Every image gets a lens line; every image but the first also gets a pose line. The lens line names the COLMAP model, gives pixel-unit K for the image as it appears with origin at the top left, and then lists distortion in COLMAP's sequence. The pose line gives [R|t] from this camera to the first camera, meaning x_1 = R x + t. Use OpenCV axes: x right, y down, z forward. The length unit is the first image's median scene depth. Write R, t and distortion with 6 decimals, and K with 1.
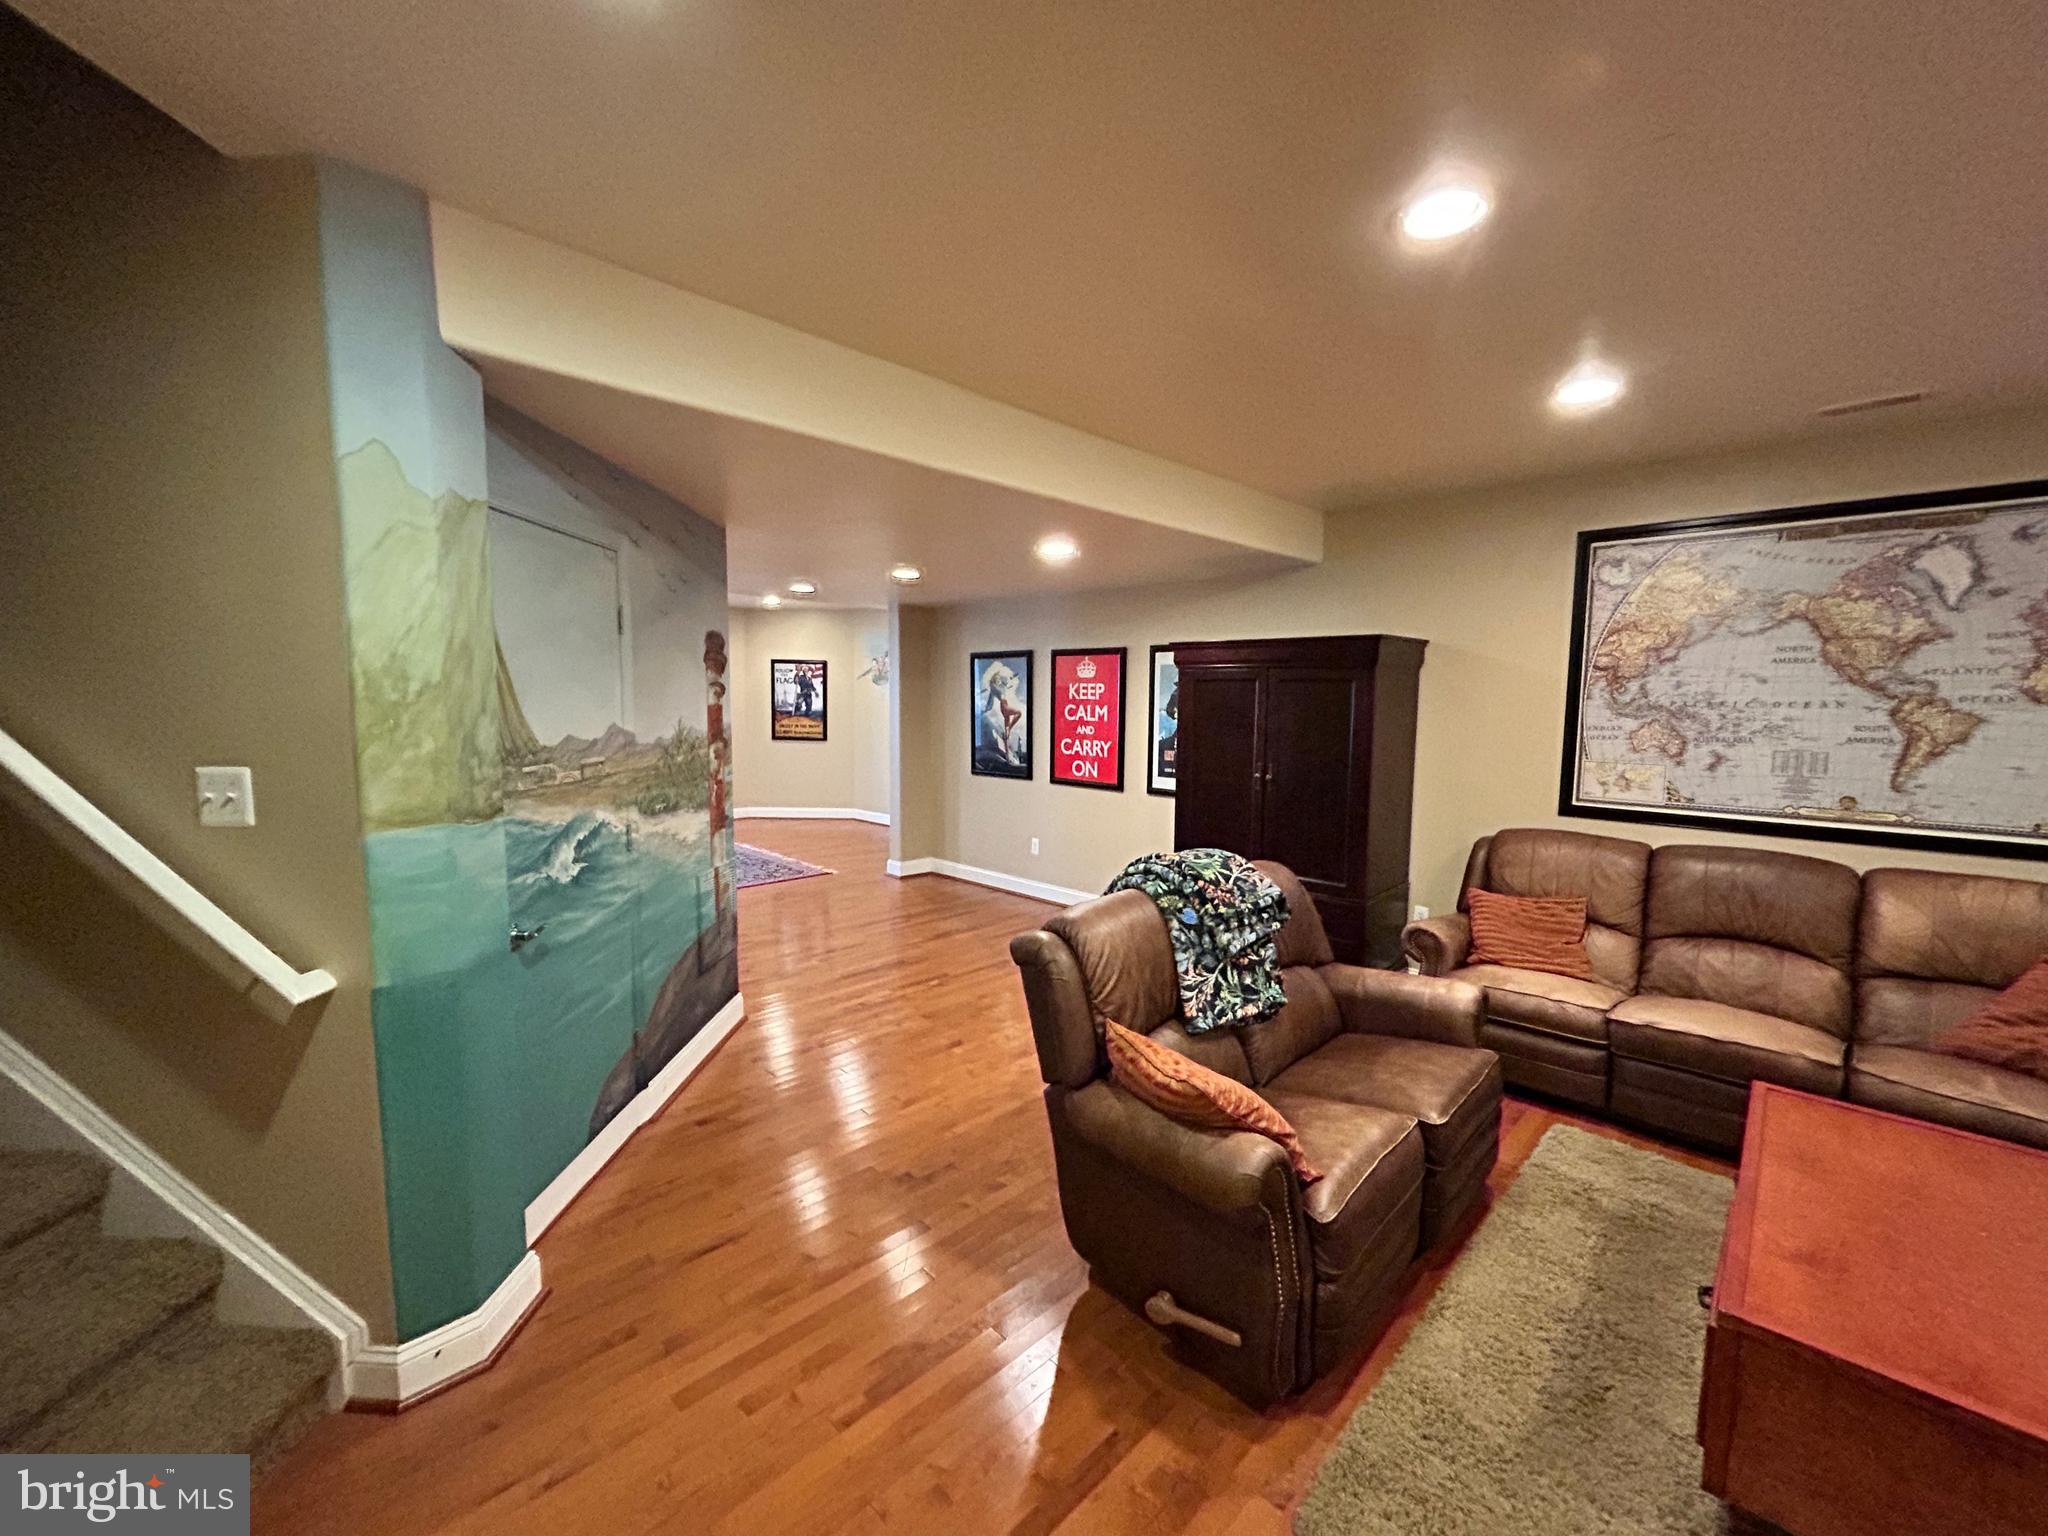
lens RADIAL K [[827.8, 0, 1007.7], [0, 827.8, 776.2], [0, 0, 1]] dist [-0.001563, 0.000852]
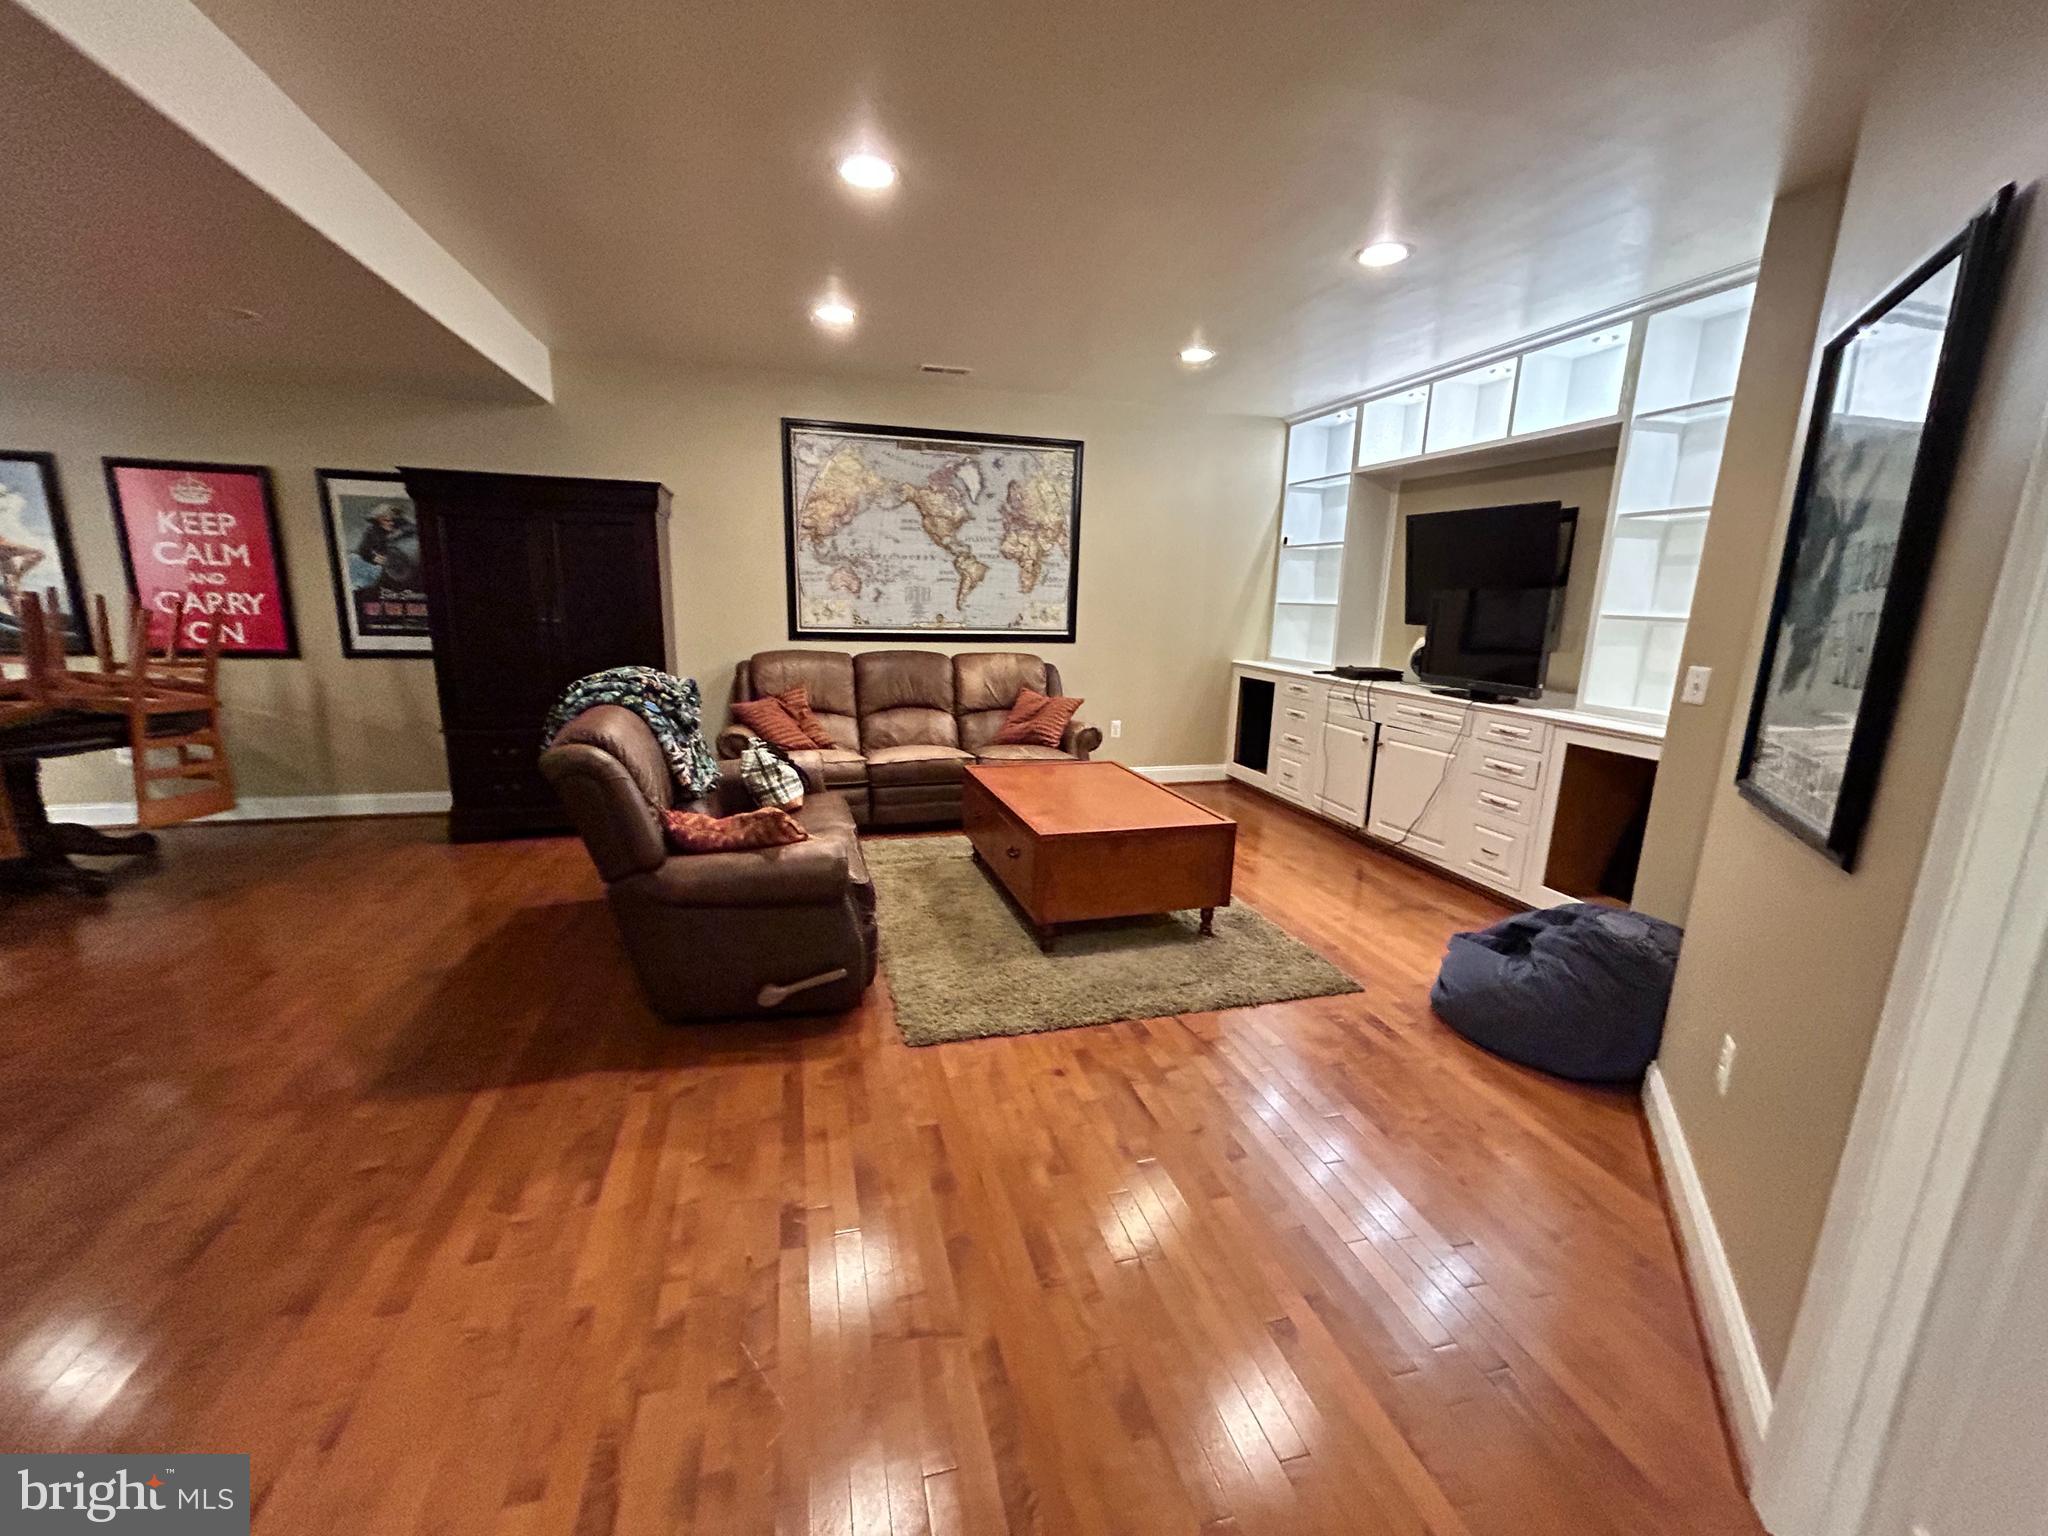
lens RADIAL K [[827.8, 0, 1023.7], [0, 827.8, 776.6], [0, 0, 1]] dist [-0.001563, 0.000852]
pose [[0.493158, -0.192205, 0.848441, -0.367843], [0.060708, 0.980513, 0.186838, 0.041869], [-0.867819, -0.040634, 0.495216, 0.004213]]
